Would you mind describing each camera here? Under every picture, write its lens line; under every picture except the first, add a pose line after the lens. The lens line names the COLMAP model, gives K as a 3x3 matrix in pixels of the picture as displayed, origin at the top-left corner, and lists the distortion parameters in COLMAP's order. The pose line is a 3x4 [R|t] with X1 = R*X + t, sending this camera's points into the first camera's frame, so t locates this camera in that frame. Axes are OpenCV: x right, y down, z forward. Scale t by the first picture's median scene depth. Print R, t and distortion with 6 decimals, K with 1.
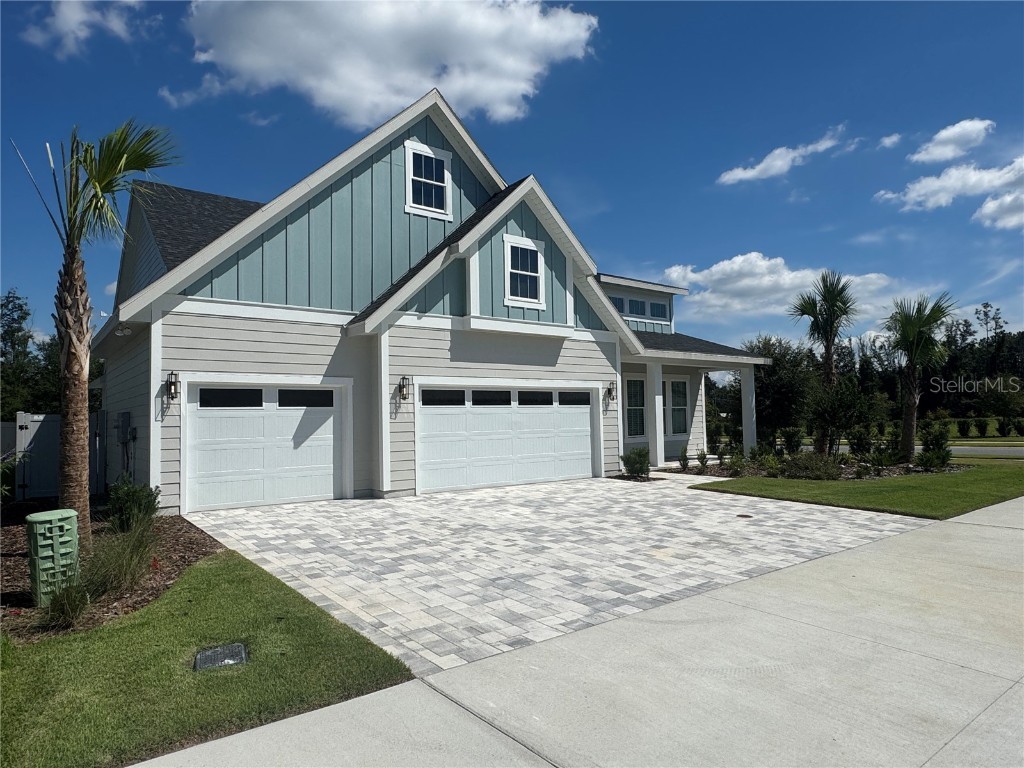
lens RADIAL K [[633.7, 0, 512.0], [0, 633.7, 384.0], [0, 0, 1]] dist [-0.000246, -0.000120]
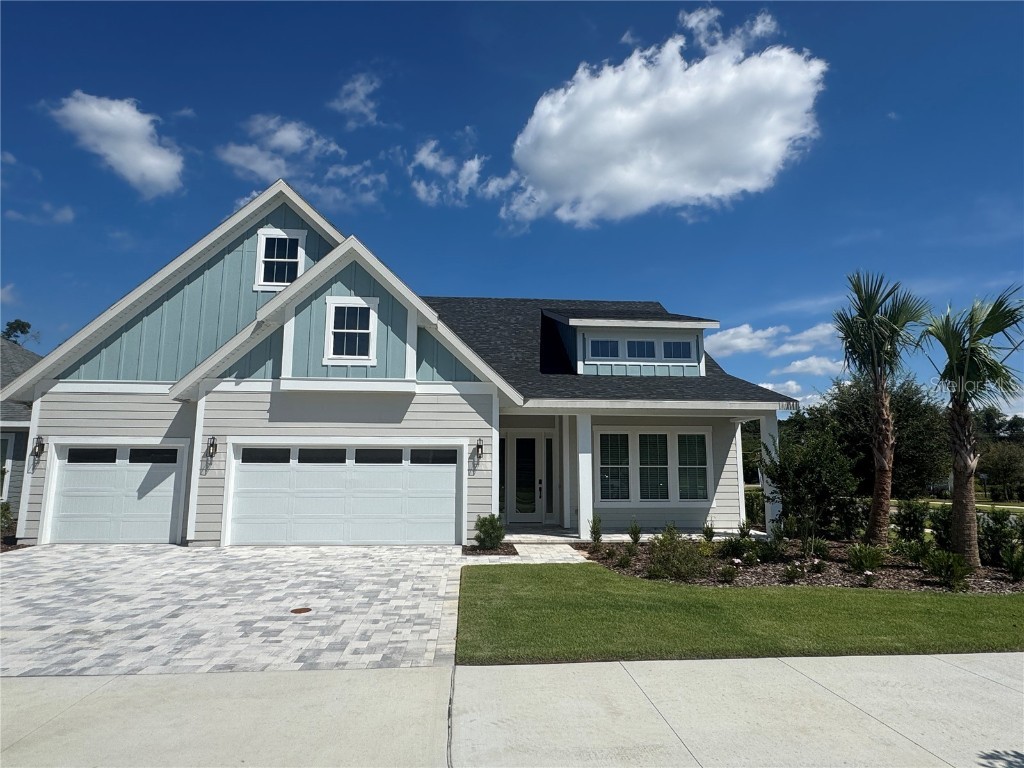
lens RADIAL K [[589.9, 0, 512.0], [0, 589.9, 384.0], [0, 0, 1]] dist [-0.002623, -0.000497]
pose [[0.837065, -0.063404, -0.543417, 0.741430], [0.011855, 0.995131, -0.097847, 0.003213], [0.546974, 0.075463, 0.833741, 0.366041]]
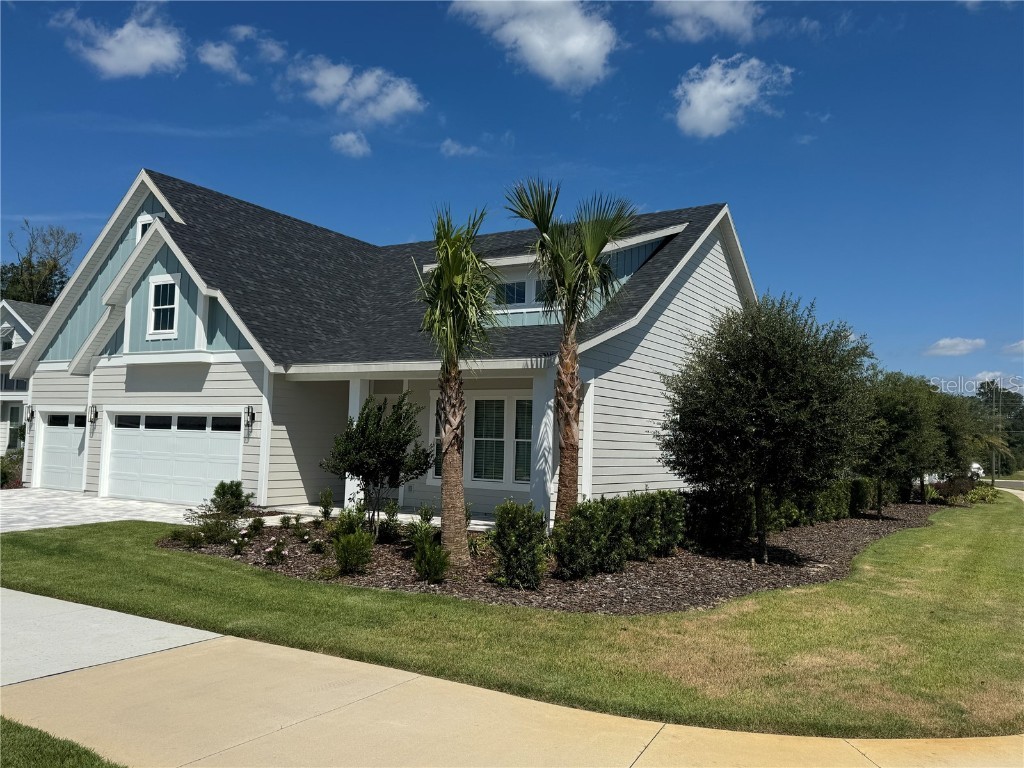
lens RADIAL K [[832.0, 0, 512.0], [0, 832.0, 384.0], [0, 0, 1]] dist [0.148268, -0.326448]
pose [[0.362371, -0.037567, -0.931277, 1.582663], [0.009787, 0.999286, -0.036502, 0.014747], [0.931983, 0.004113, 0.362479, 1.035999]]
